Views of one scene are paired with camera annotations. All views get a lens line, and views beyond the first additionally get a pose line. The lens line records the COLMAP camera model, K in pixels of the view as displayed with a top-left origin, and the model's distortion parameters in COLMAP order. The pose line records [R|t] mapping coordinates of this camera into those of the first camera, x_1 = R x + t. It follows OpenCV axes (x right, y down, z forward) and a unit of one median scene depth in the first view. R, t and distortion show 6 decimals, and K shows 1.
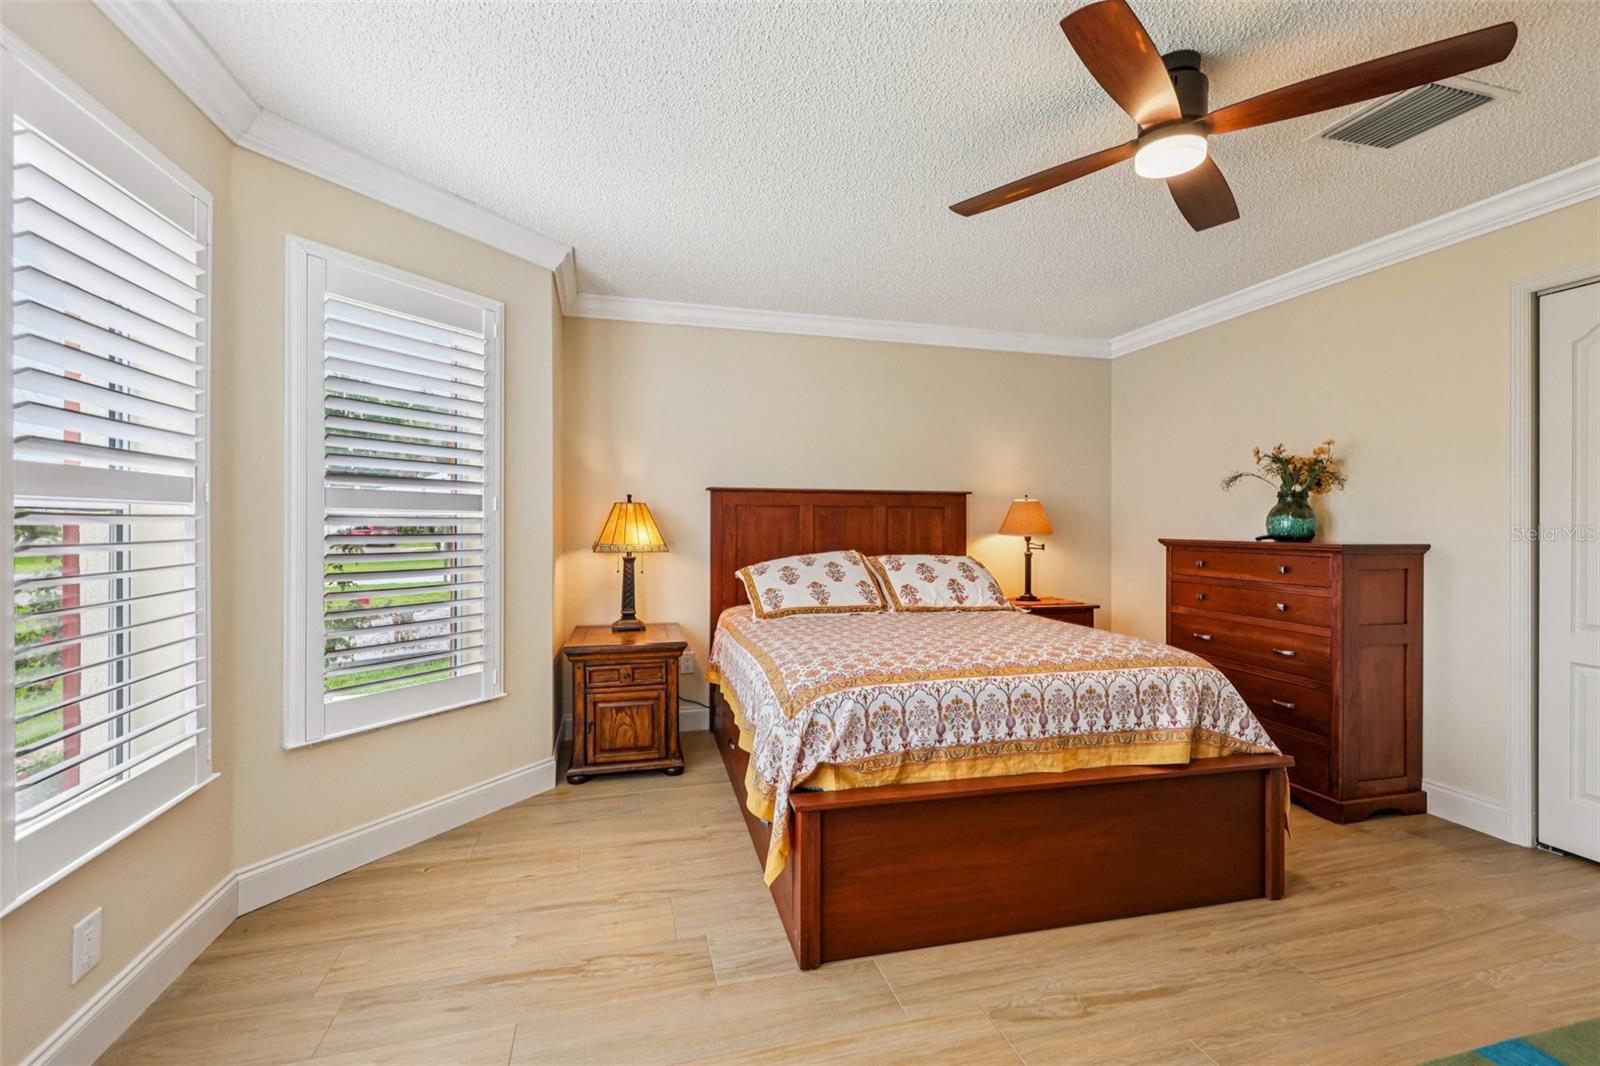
lens RADIAL K [[673.8, 0, 788.5], [0, 673.8, 530.5], [0, 0, 1]] dist [0.016825, -0.007871]
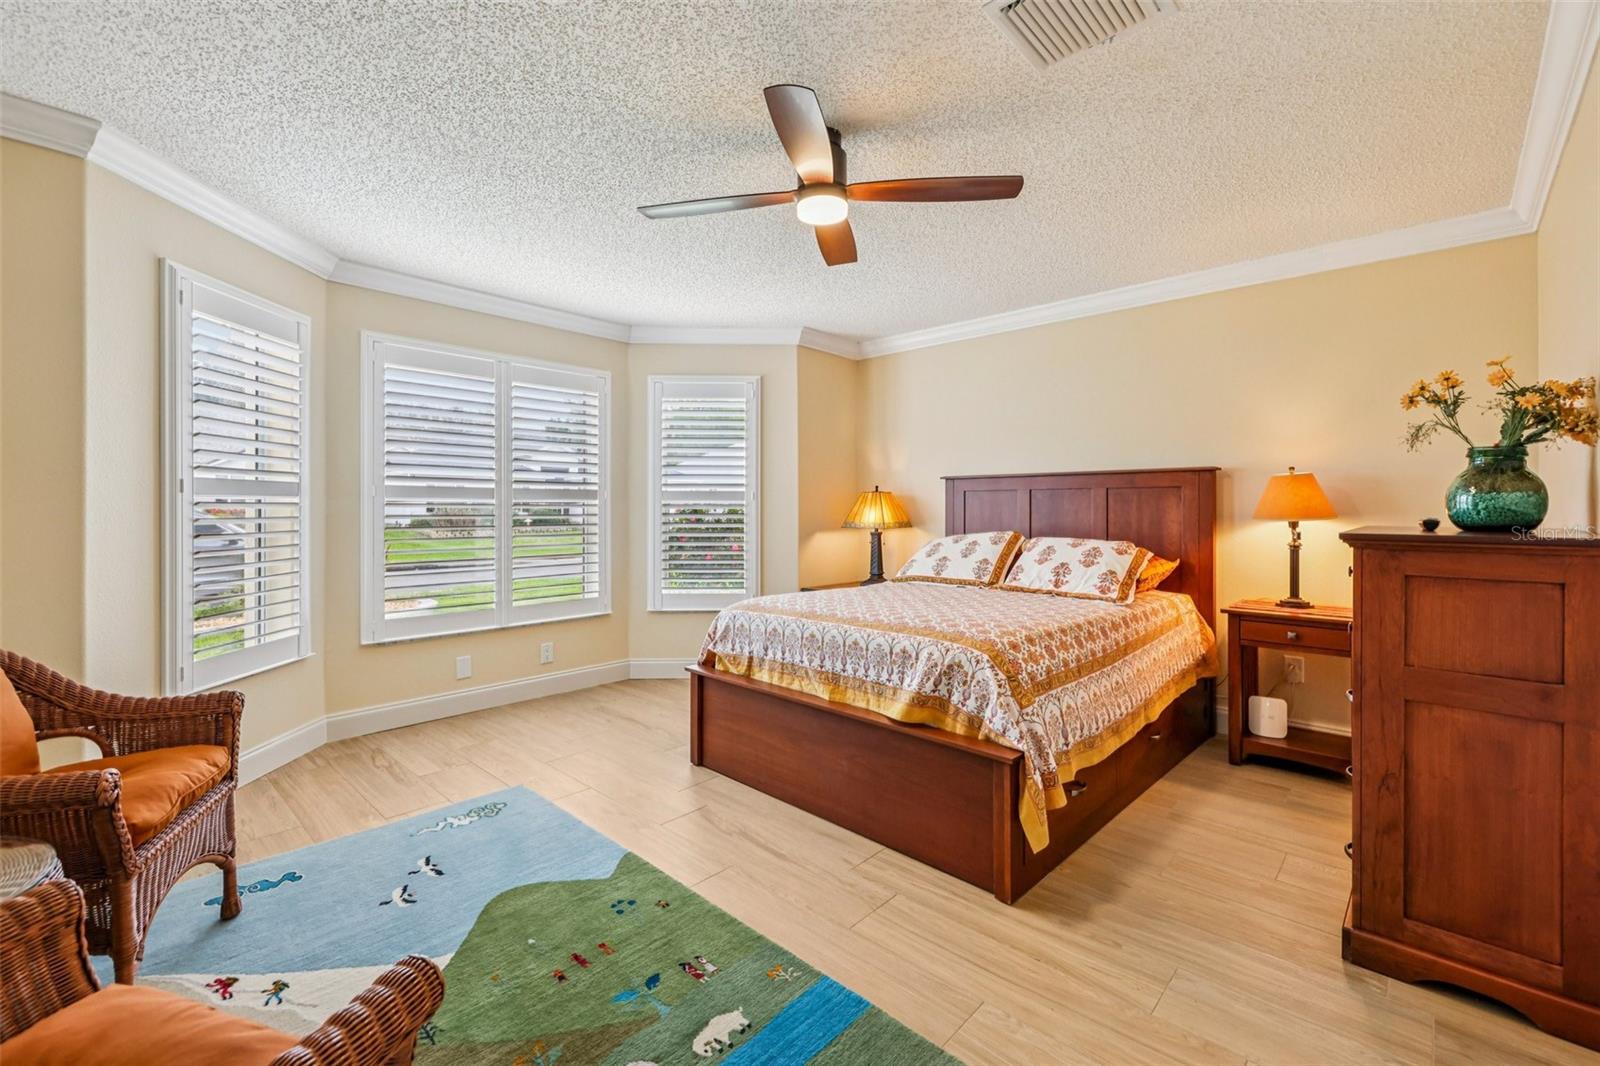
lens RADIAL K [[669.1, 0, 805.1], [0, 669.1, 521.5], [0, 0, 1]] dist [0.006431, 0.000145]
pose [[0.536413, 0.011615, -0.843876, 1.342599], [-0.005784, 0.999932, 0.010087, 0.008351], [0.843936, -0.000530, 0.536444, 0.269019]]
